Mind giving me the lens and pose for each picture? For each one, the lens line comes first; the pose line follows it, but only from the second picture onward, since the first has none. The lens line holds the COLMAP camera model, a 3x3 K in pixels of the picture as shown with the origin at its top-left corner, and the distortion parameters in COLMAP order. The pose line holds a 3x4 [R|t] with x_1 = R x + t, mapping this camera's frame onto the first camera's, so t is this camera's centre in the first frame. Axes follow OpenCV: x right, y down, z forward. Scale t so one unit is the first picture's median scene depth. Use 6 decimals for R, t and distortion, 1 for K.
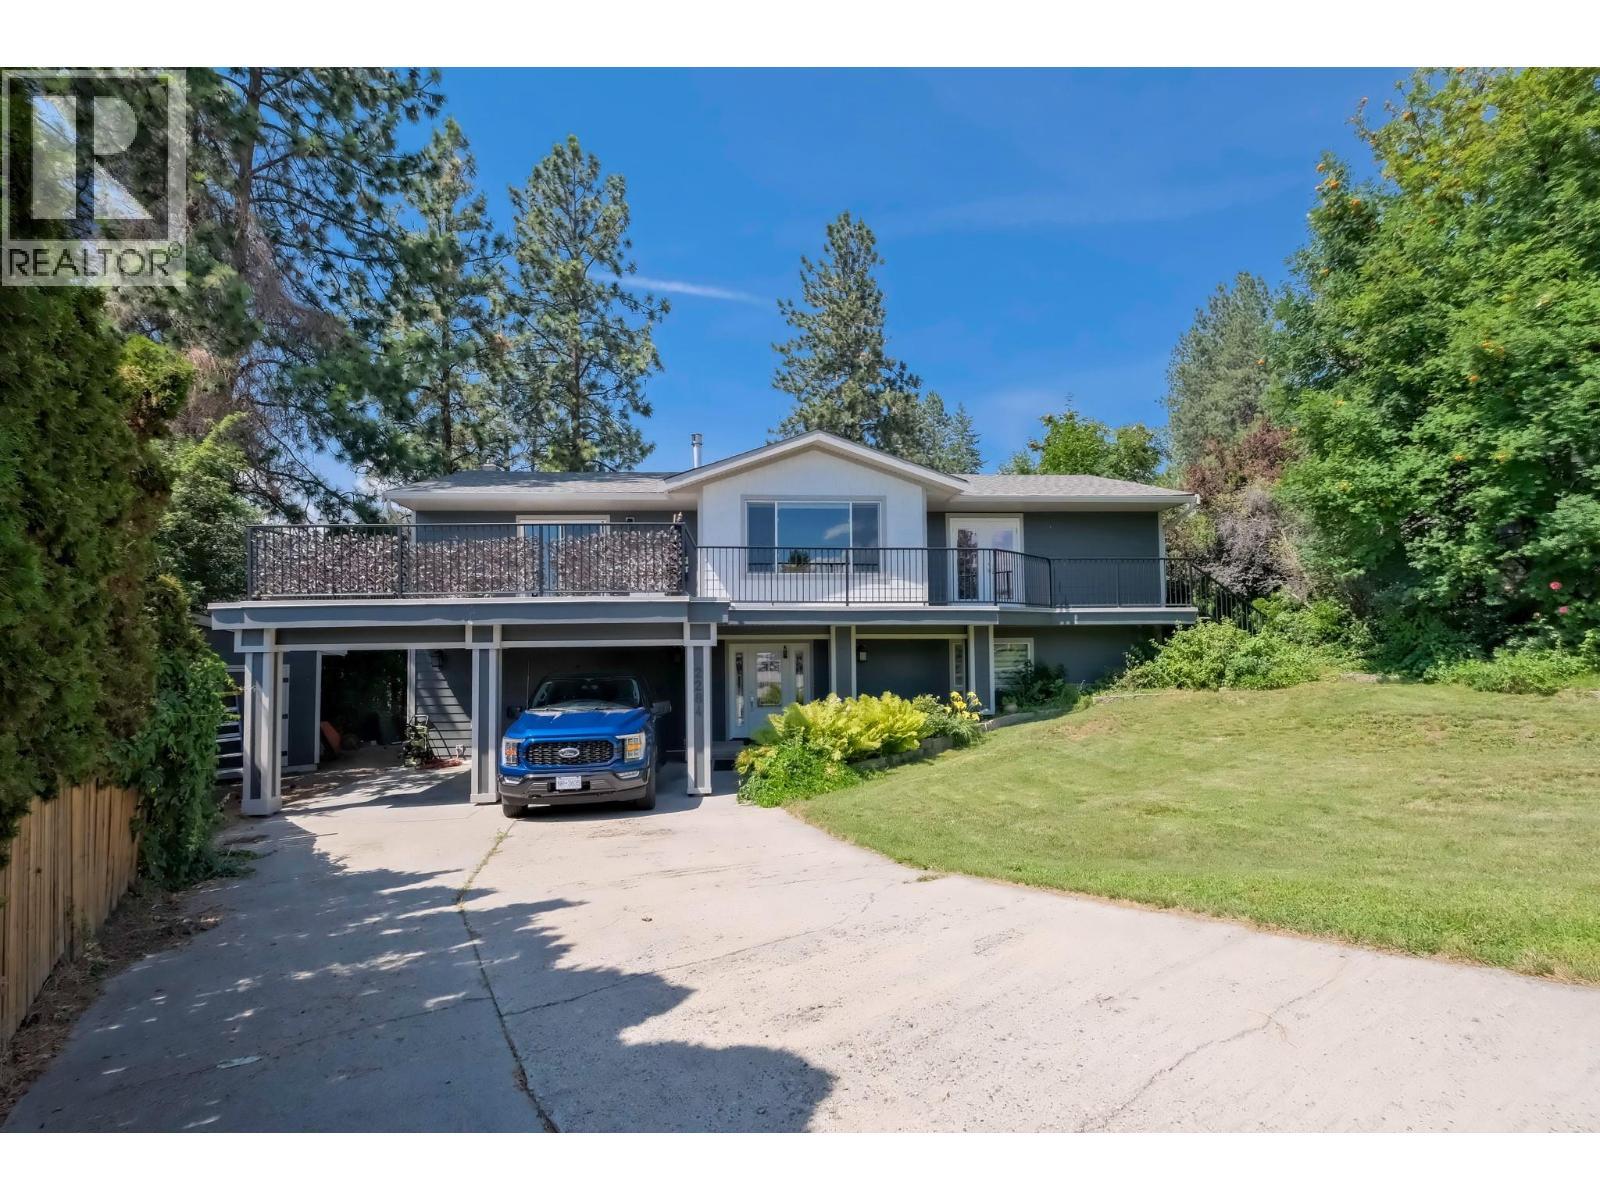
lens RADIAL K [[810.2, 0, 800.0], [0, 810.2, 600.0], [0, 0, 1]] dist [-0.001134, -0.000043]
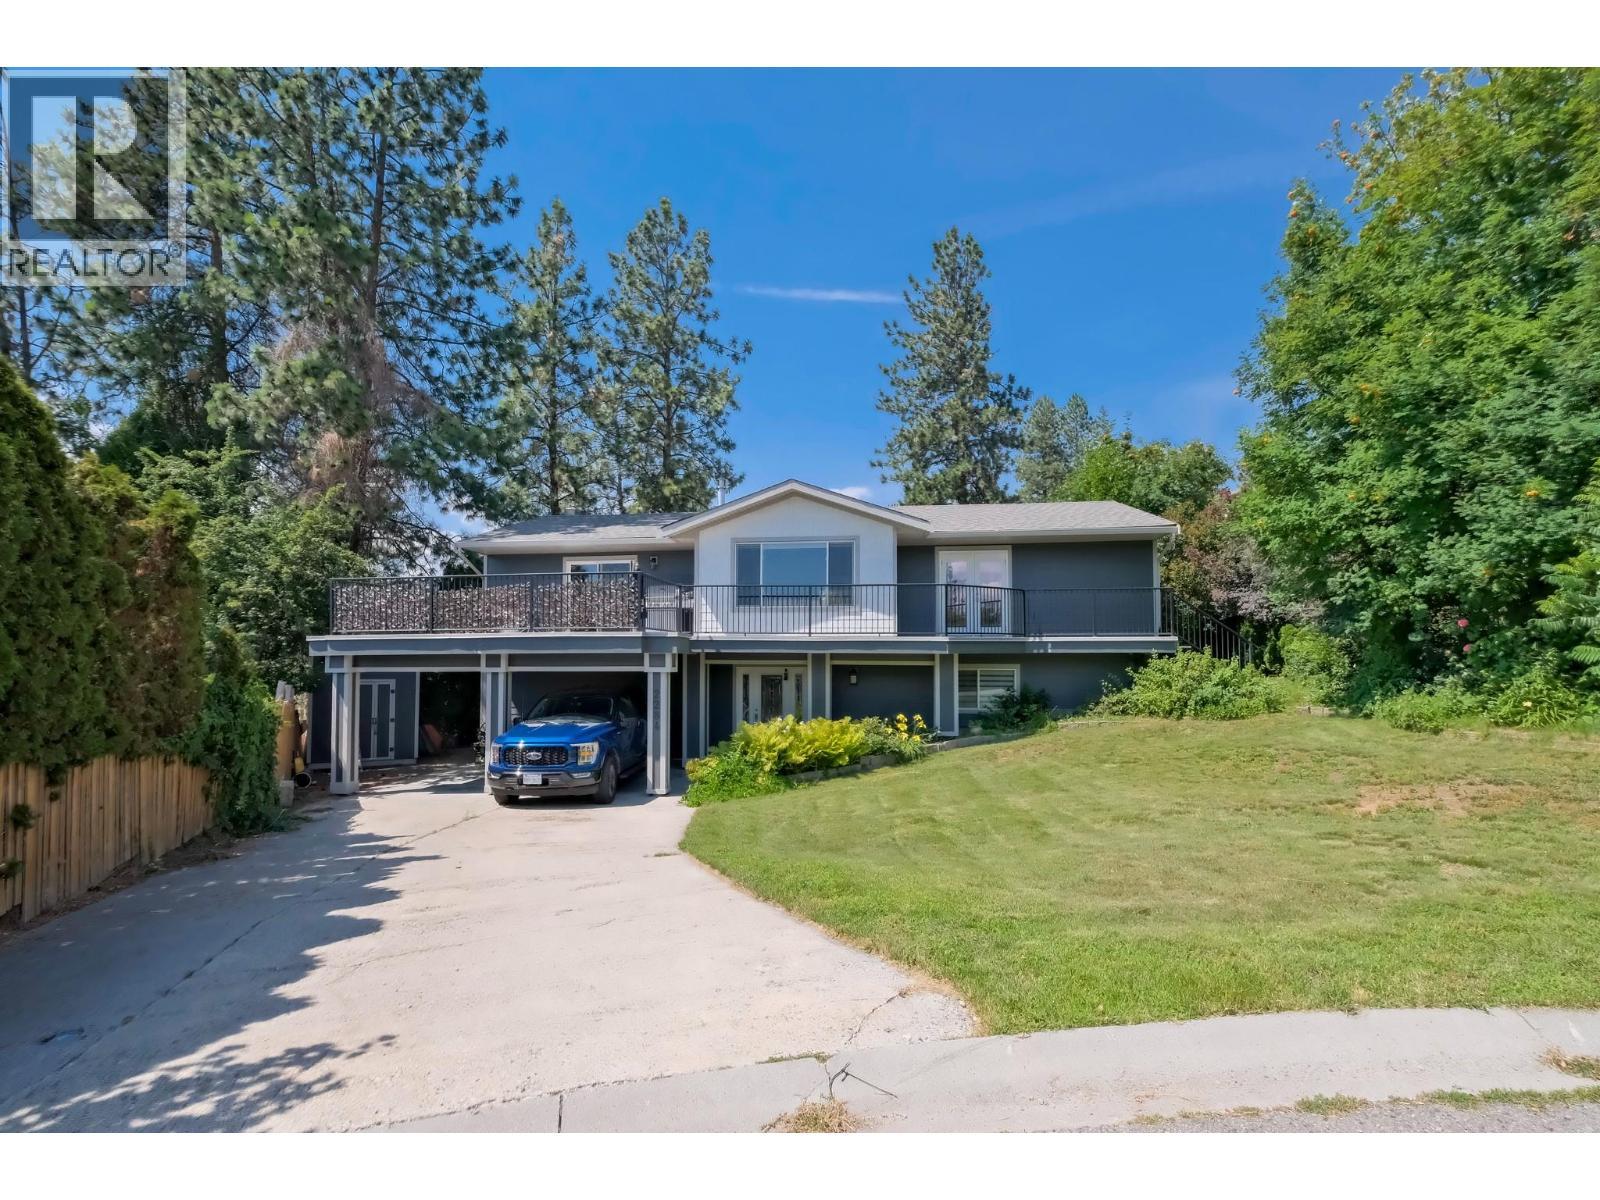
lens RADIAL K [[823.7, 0, 785.2], [0, 823.7, 618.3], [0, 0, 1]] dist [-0.001367, -0.000589]
pose [[0.974926, -0.001228, -0.222525, 0.249452], [0.003266, 0.999956, 0.008790, -0.025156], [0.222505, -0.009296, 0.974887, -0.115206]]
